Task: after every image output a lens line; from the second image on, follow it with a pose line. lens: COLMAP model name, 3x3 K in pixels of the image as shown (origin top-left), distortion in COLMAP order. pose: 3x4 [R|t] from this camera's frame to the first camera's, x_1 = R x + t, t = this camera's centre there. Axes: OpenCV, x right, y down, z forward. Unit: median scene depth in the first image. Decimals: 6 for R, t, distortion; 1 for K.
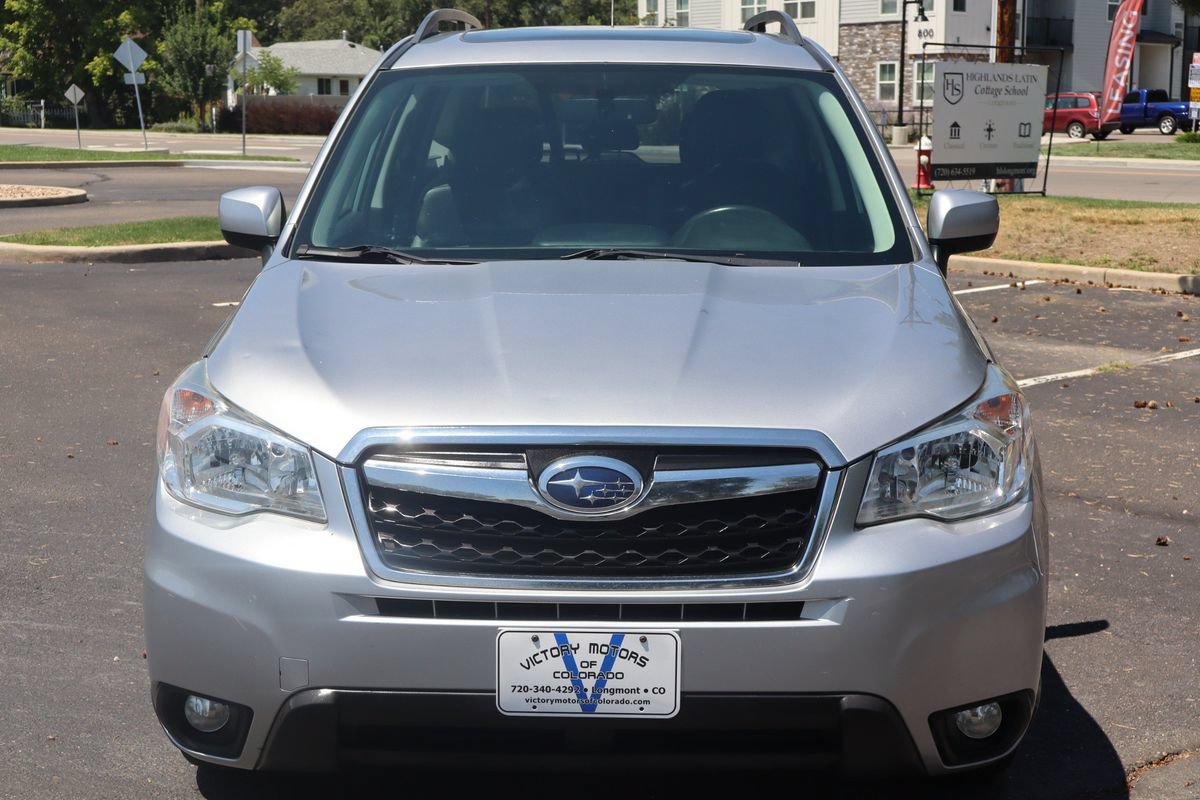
lens RADIAL K [[1703.5, 0, 605.8], [0, 1703.5, 398.7], [0, 0, 1]] dist [0.005002, -0.054553]
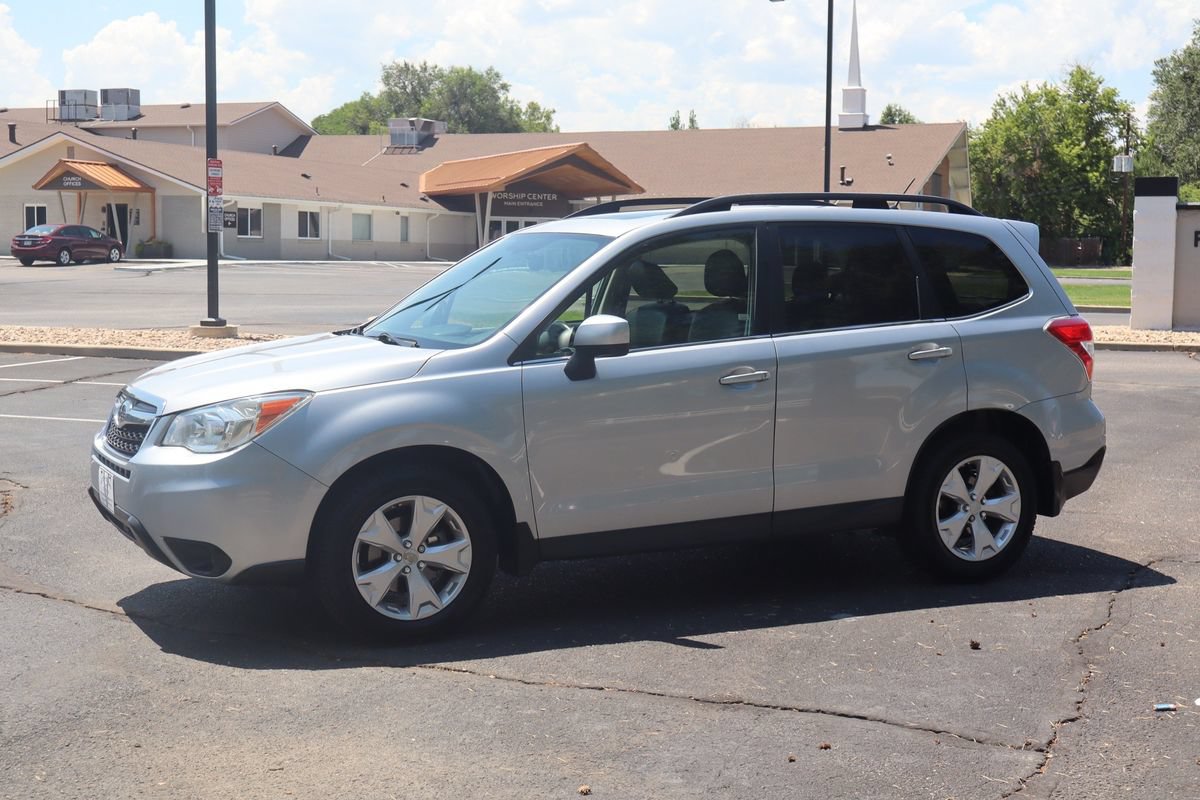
lens RADIAL K [[1571.8, 0, 600.0], [0, 1571.8, 400.0], [0, 0, 1]] dist [0.034798, 0.013151]
pose [[0.473877, 0.078257, -0.877107, 2.181686], [-0.151804, 0.988391, 0.006170, -0.079884], [0.867408, 0.130224, 0.480255, 0.509856]]
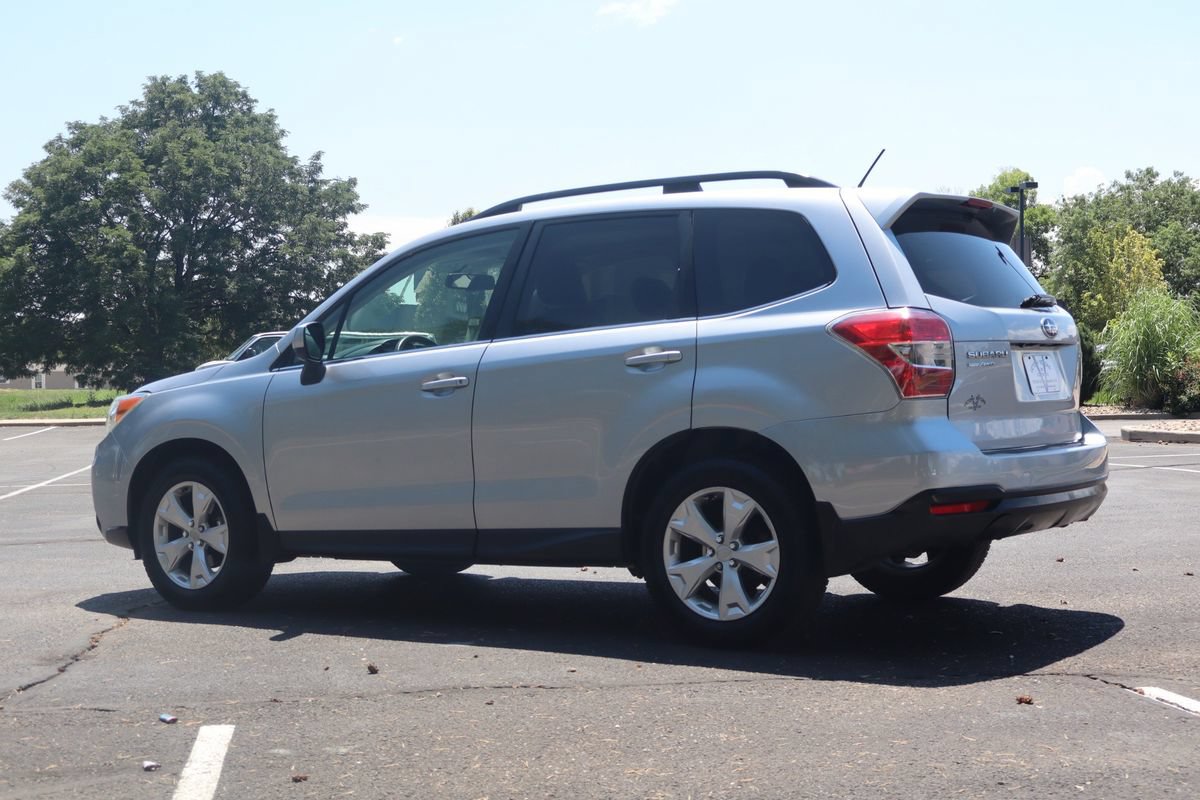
lens RADIAL K [[1703.5, 0, 605.8], [0, 1703.5, 398.7], [0, 0, 1]] dist [0.005002, -0.054553]
pose [[-0.516277, 0.006706, -0.856395, 2.183998], [-0.128482, 0.988046, 0.085192, -0.333368], [0.846729, 0.154015, -0.509244, 3.112443]]
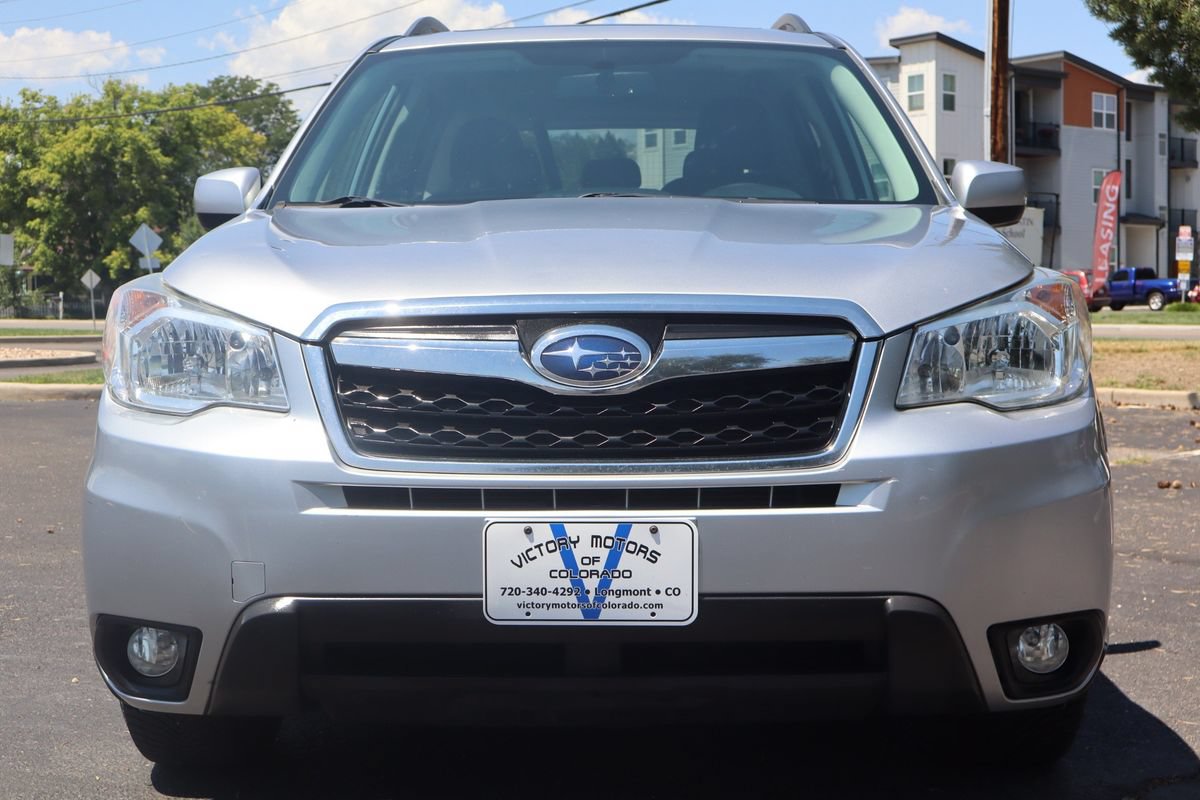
lens RADIAL K [[1673.8, 0, 601.2], [0, 1673.8, 398.8], [0, 0, 1]] dist [0.012887, -0.068583]
pose [[0.999926, -0.011188, -0.004721, 0.000147], [0.010612, 0.994071, -0.108214, 0.161529], [0.005903, 0.108156, 0.994116, 0.148785]]
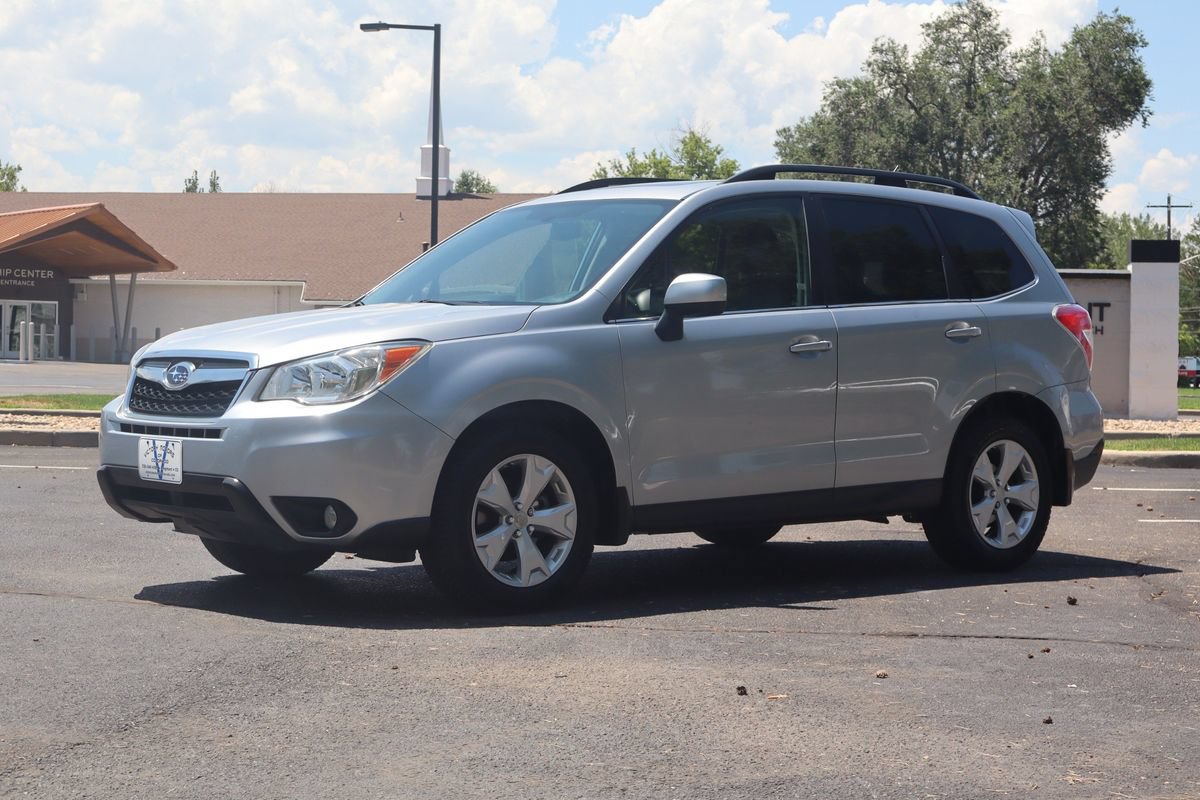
lens RADIAL K [[2026.9, 0, 574.6], [0, 2026.9, 398.7], [0, 0, 1]] dist [0.032074, -0.010928]
pose [[0.667456, 0.016096, -0.744475, 2.179032], [-0.134925, 0.985832, -0.099652, 0.262293], [0.732323, 0.166962, 0.660172, -0.308442]]
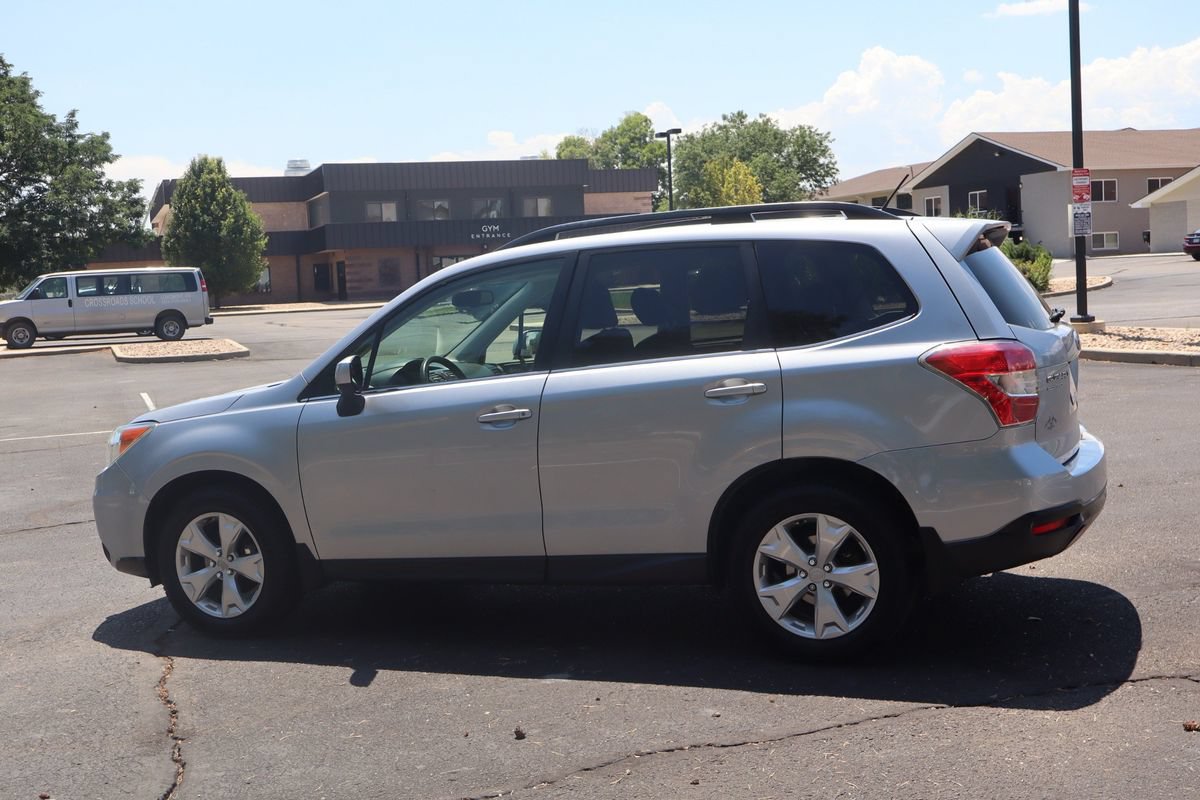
lens RADIAL K [[1344.0, 0, 600.0], [0, 1344.0, 400.0], [0, 0, 1]] dist [0.021780, 0.001839]
pose [[-0.325870, 0.096004, -0.940527, 2.020969], [-0.101538, 0.985522, 0.135778, -0.415022], [0.939946, 0.139745, -0.311404, 2.449829]]
